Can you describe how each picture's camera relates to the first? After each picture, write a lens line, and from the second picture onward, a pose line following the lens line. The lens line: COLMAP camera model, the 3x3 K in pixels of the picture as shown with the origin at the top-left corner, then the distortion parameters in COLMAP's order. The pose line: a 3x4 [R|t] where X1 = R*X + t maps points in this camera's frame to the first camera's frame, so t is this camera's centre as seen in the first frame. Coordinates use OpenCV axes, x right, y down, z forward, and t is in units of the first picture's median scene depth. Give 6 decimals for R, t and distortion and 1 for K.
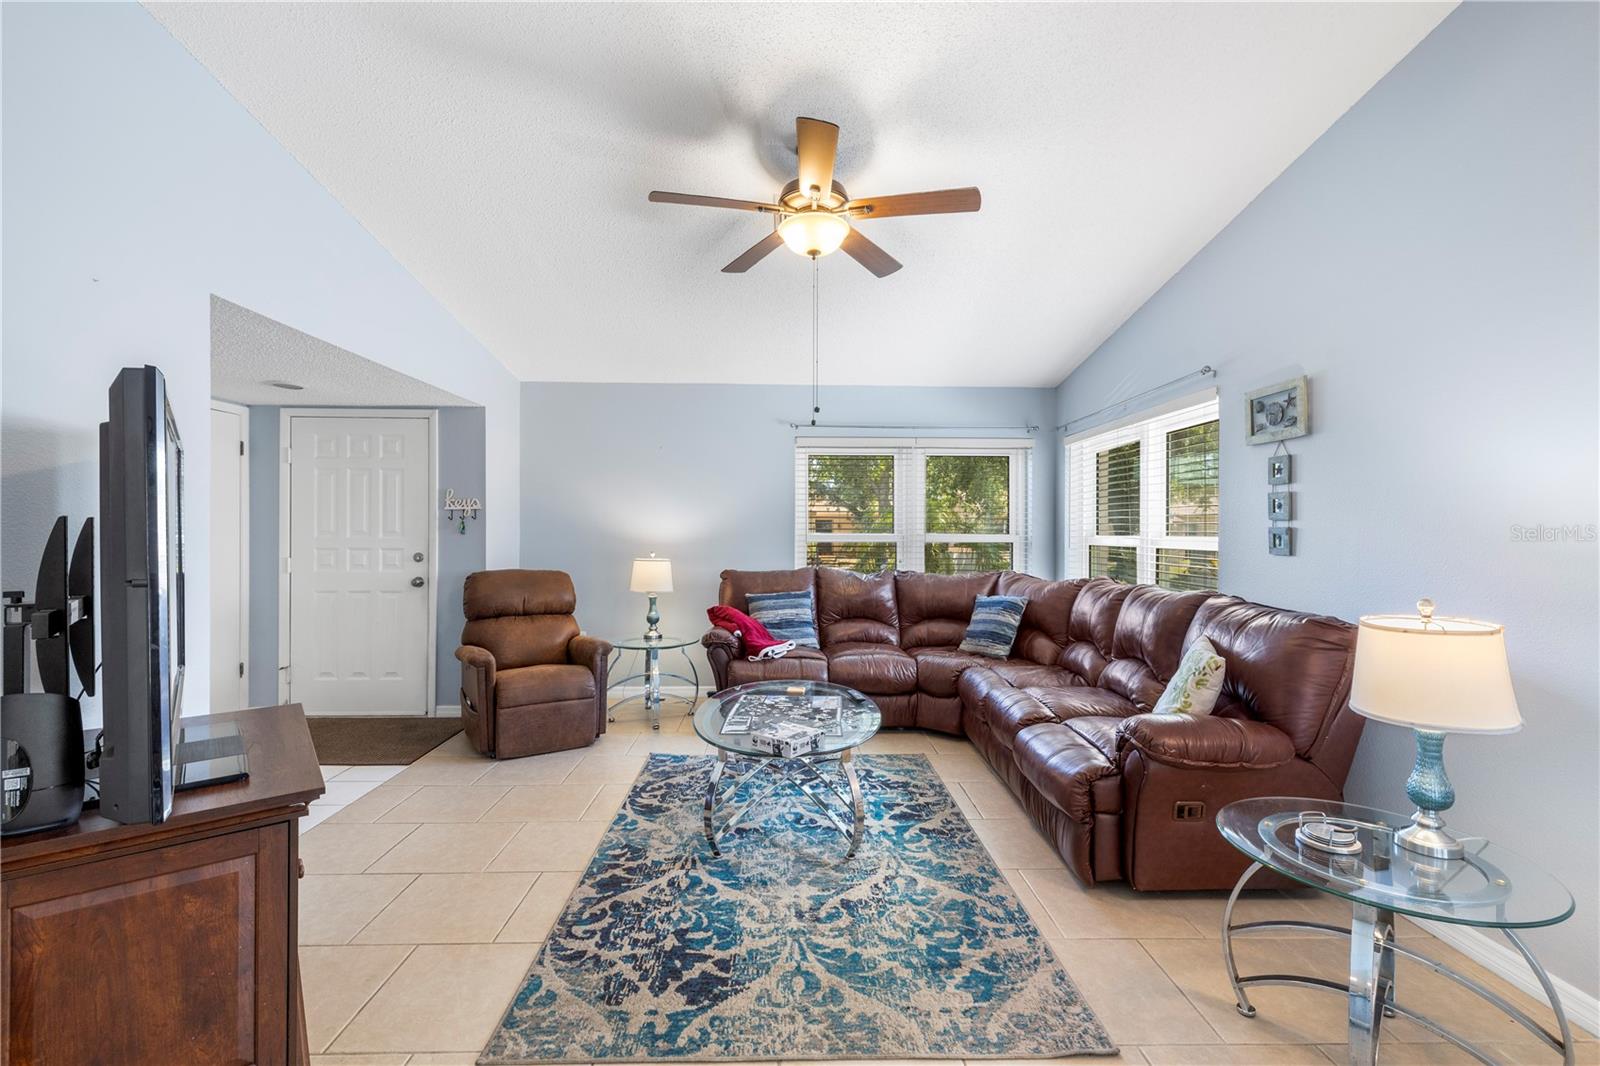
lens RADIAL K [[683.1, 0, 786.5], [0, 683.1, 531.4], [0, 0, 1]] dist [0.001862, 0.000083]
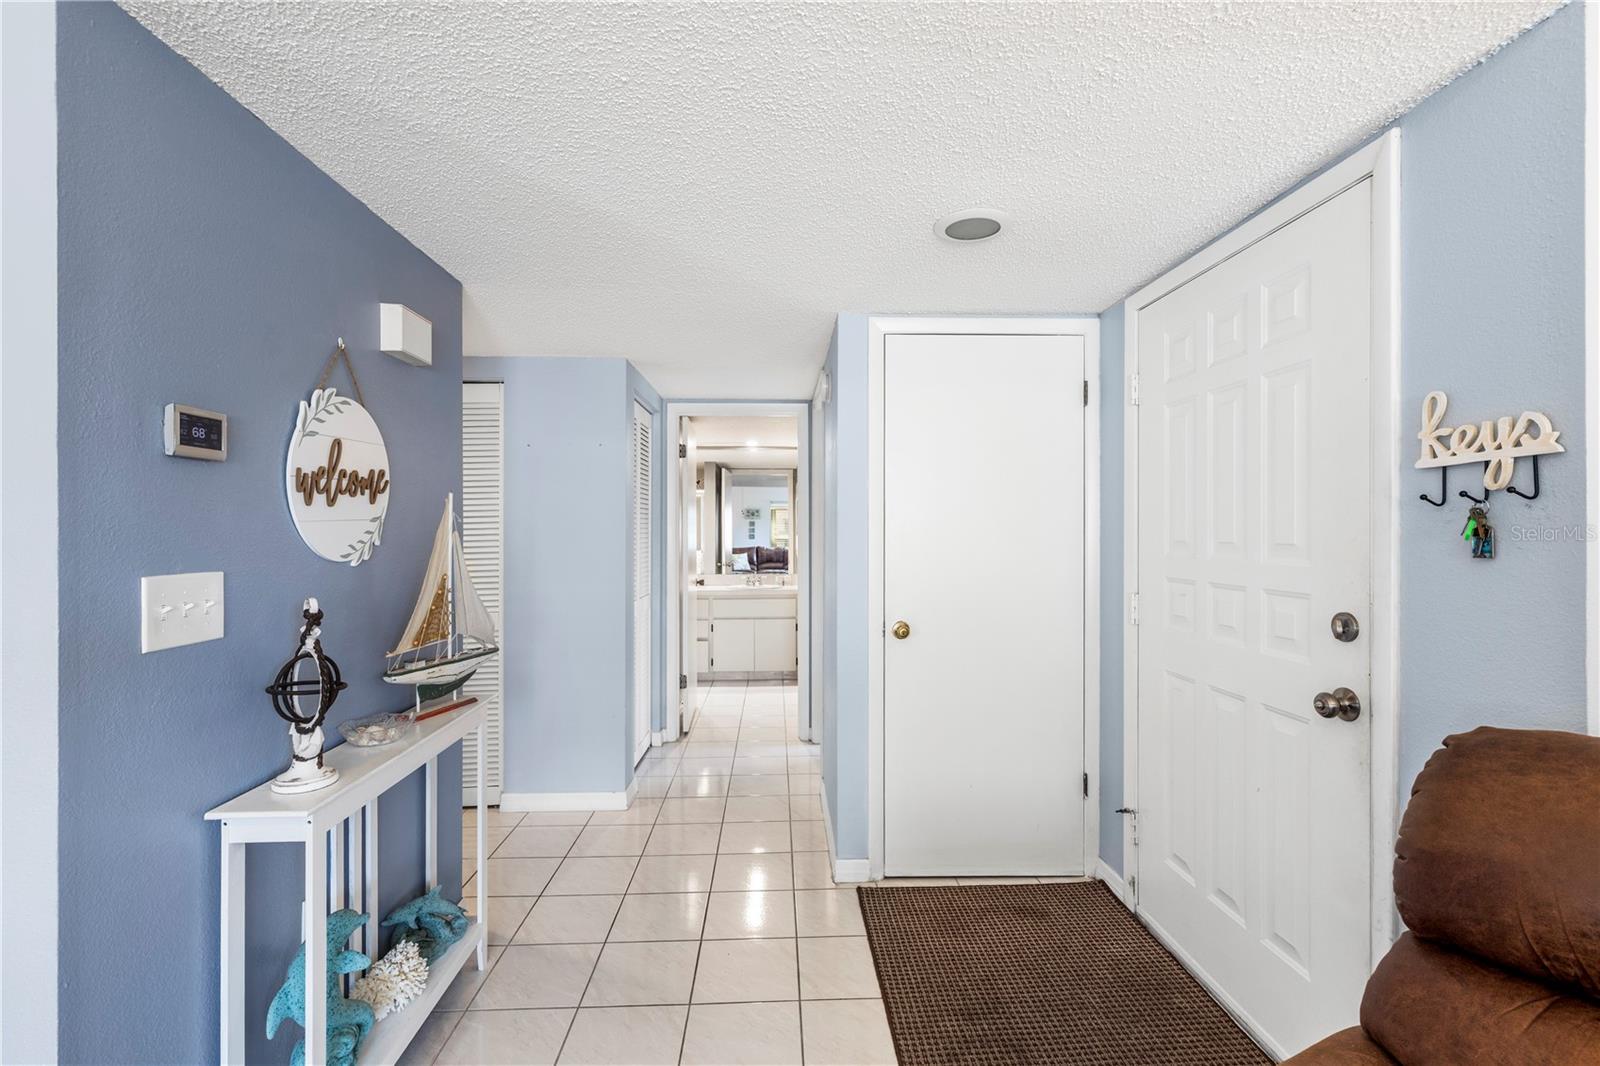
lens RADIAL K [[708.8, 0, 800.0], [0, 708.8, 533.0], [0, 0, 1]] dist [0.000704, 0.000048]
pose [[0.035641, -0.001729, -0.999363, -0.304671], [-0.001394, 0.999997, -0.001779, -0.006457], [0.999364, 0.001457, 0.035638, 1.027967]]
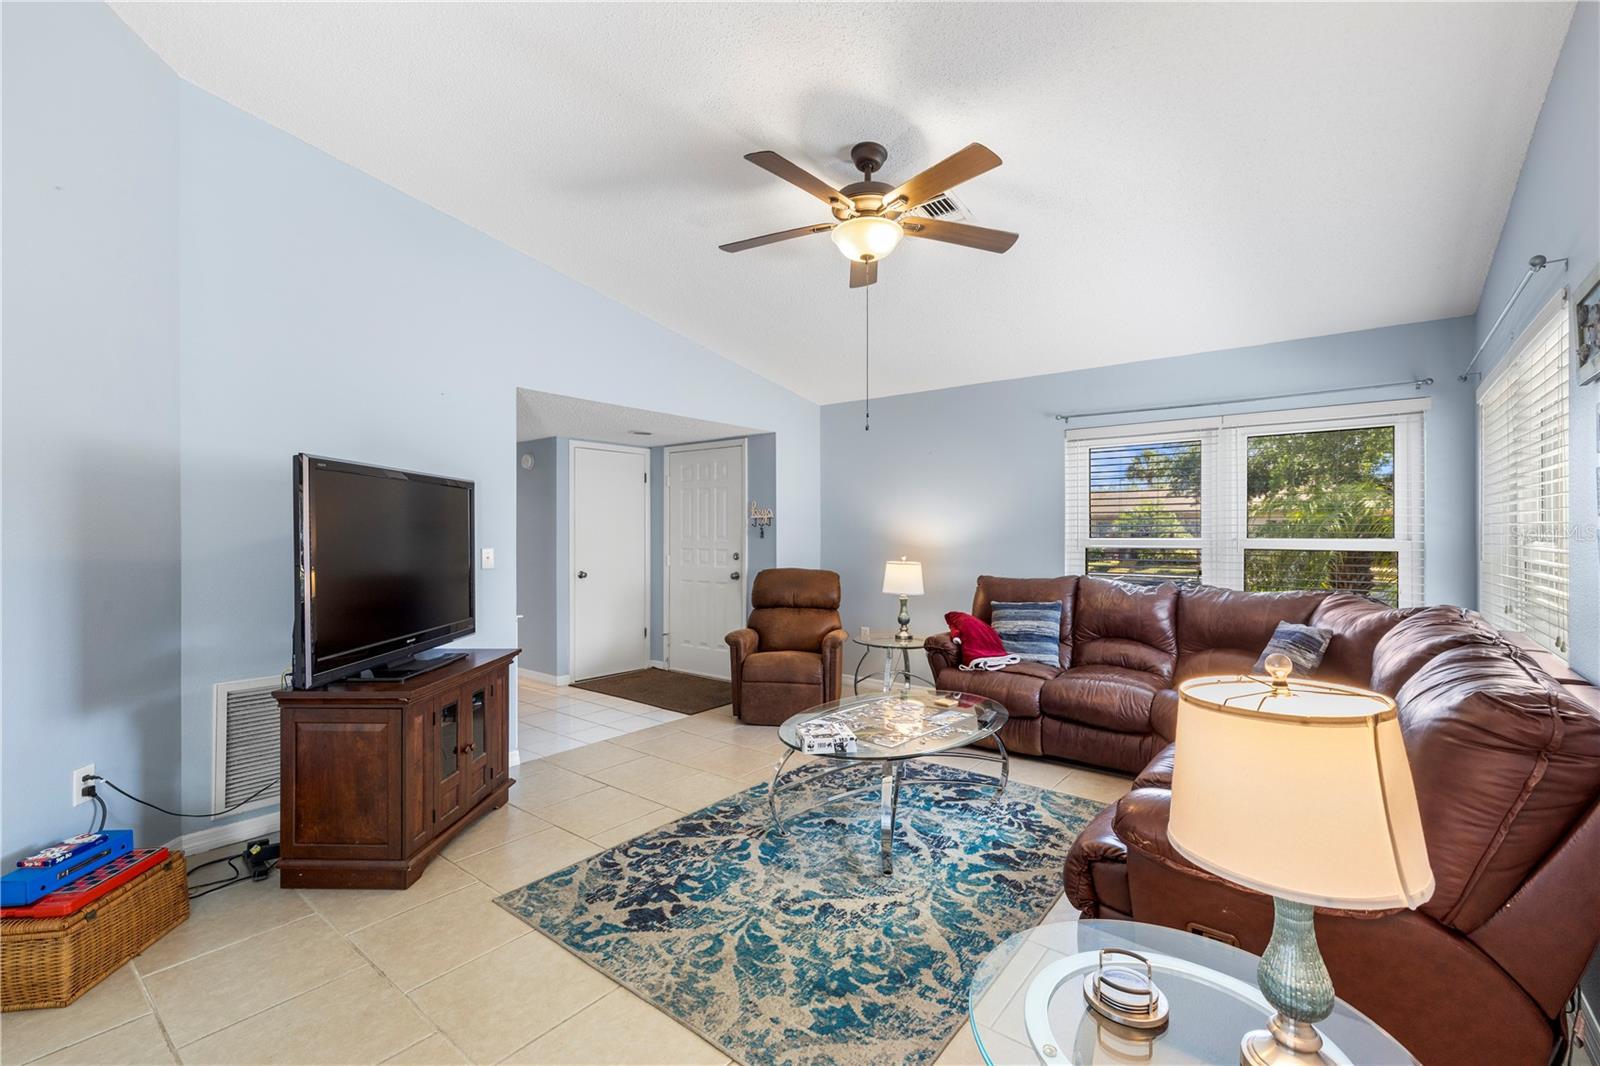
lens RADIAL K [[680.0, 0, 793.5], [0, 680.0, 530.6], [0, 0, 1]] dist [0.002059, -0.000047]
pose [[0.773231, -0.005374, -0.634101, 0.474925], [0.001759, 0.999978, -0.006331, -0.002018], [0.634121, 0.003780, 0.773224, 0.134527]]
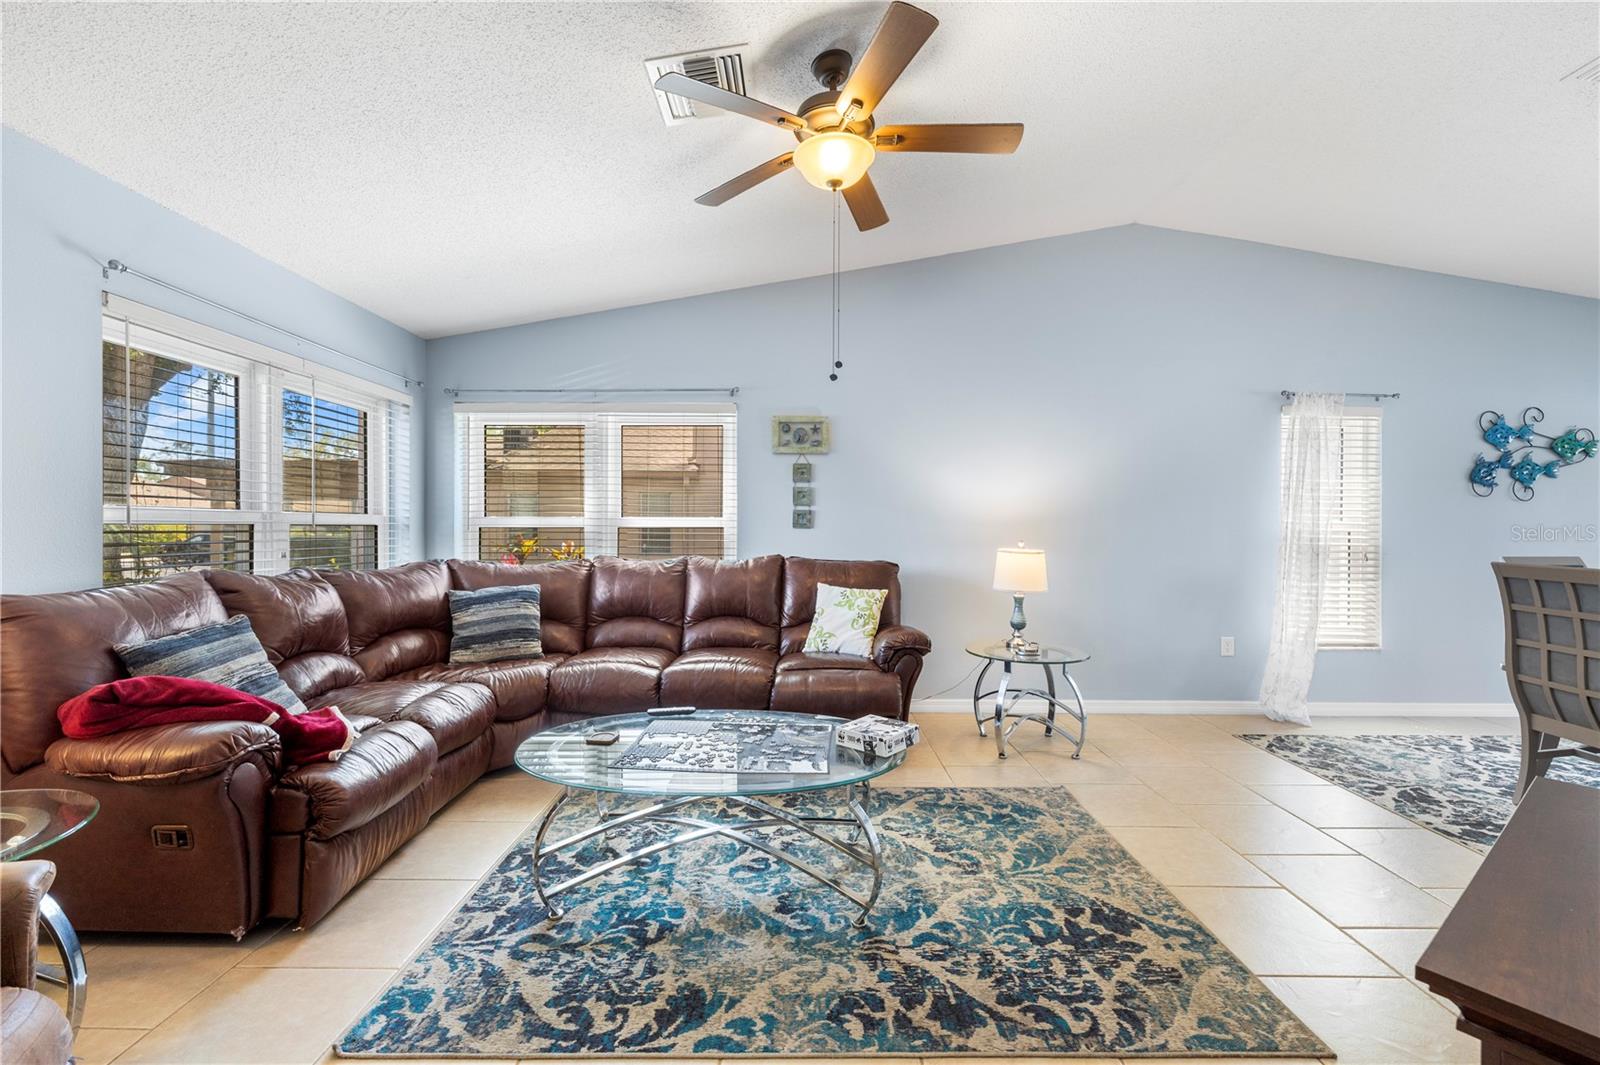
lens RADIAL K [[680.0, 0, 793.5], [0, 680.0, 530.1], [0, 0, 1]] dist [0.002059, -0.000047]
pose [[0.012754, -0.004843, 0.999907, -0.678218], [-0.004022, 0.999980, 0.004895, 0.026761], [-0.999911, -0.004084, 0.012734, 0.844877]]
